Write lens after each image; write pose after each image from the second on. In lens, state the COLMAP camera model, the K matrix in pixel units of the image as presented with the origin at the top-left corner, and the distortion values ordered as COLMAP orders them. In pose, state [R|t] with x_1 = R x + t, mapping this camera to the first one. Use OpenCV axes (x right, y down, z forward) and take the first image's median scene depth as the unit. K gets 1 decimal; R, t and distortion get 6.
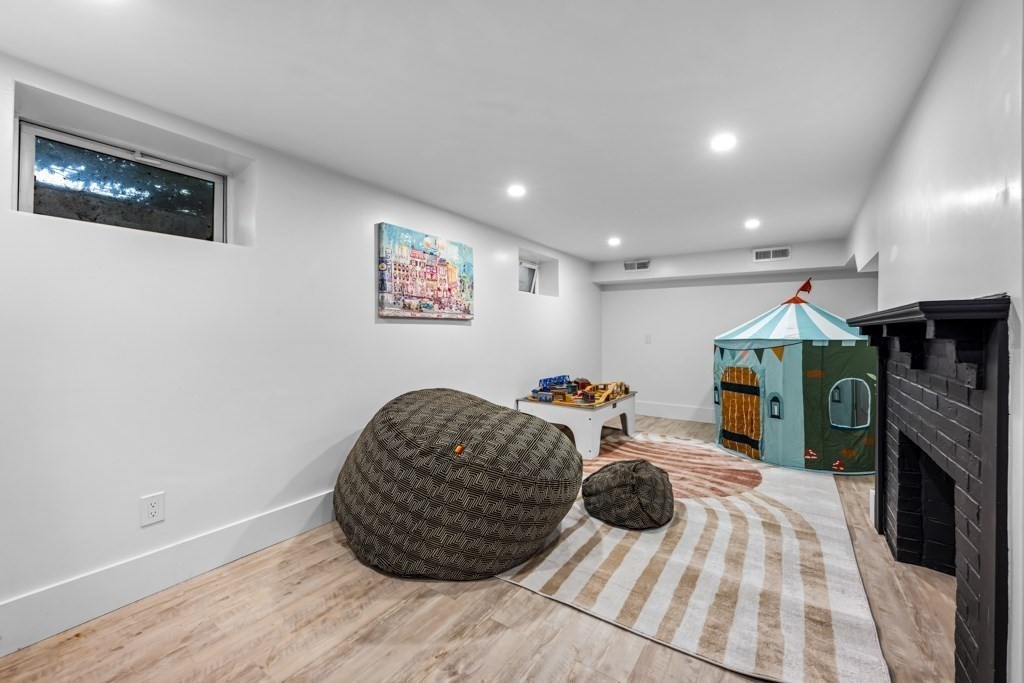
lens RADIAL K [[411.5, 0, 506.7], [0, 411.5, 333.0], [0, 0, 1]] dist [0.003876, -0.000050]
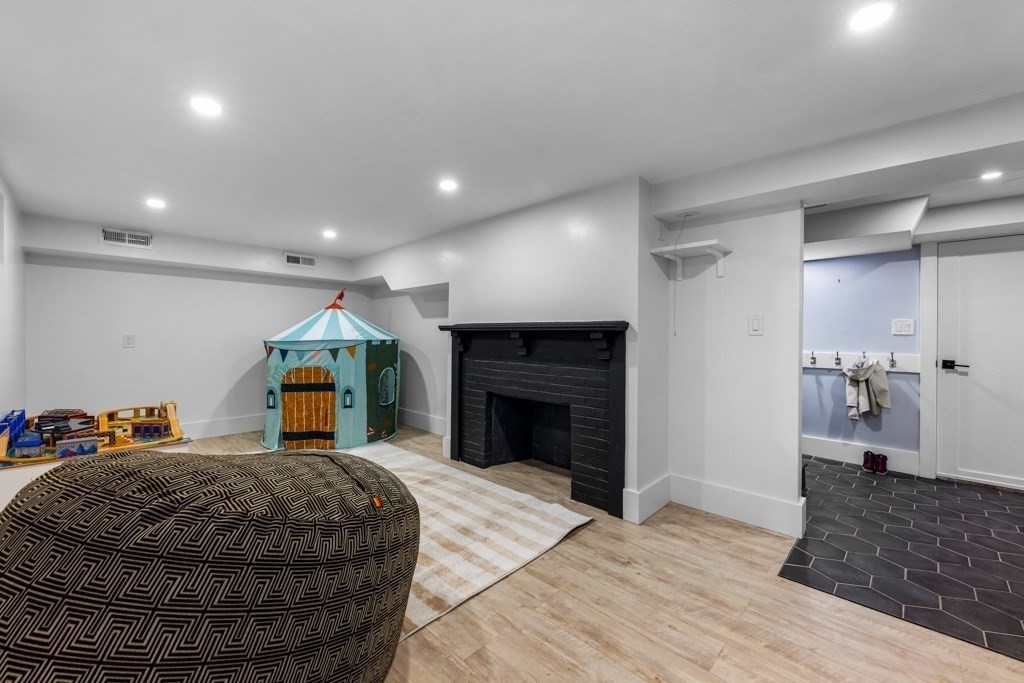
lens RADIAL K [[411.5, 0, 512.3], [0, 411.5, 341.4], [0, 0, 1]] dist [0.003876, -0.000050]
pose [[0.163622, -0.016993, 0.986377, -0.497718], [-0.003934, 0.999832, 0.017878, -0.003722], [-0.986515, -0.006806, 0.163528, 0.427645]]
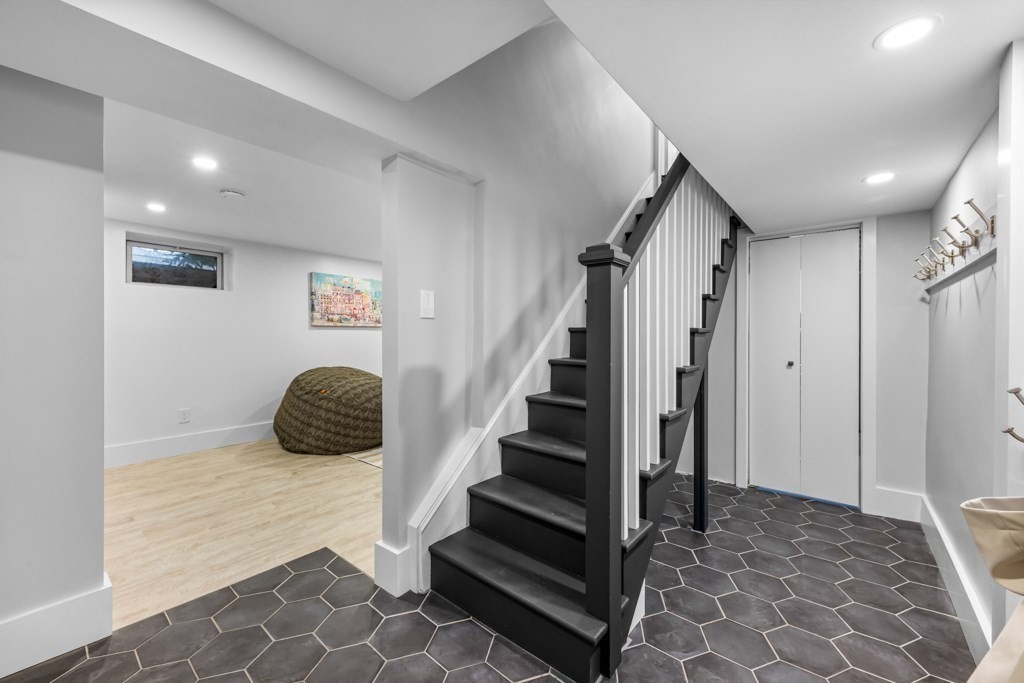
lens RADIAL K [[411.5, 0, 518.1], [0, 411.5, 340.7], [0, 0, 1]] dist [0.003876, -0.000050]
pose [[0.996241, -0.003955, -0.086539, 0.668269], [0.004770, 0.999946, 0.009209, 0.010118], [0.086498, -0.009587, 0.996206, -0.622504]]
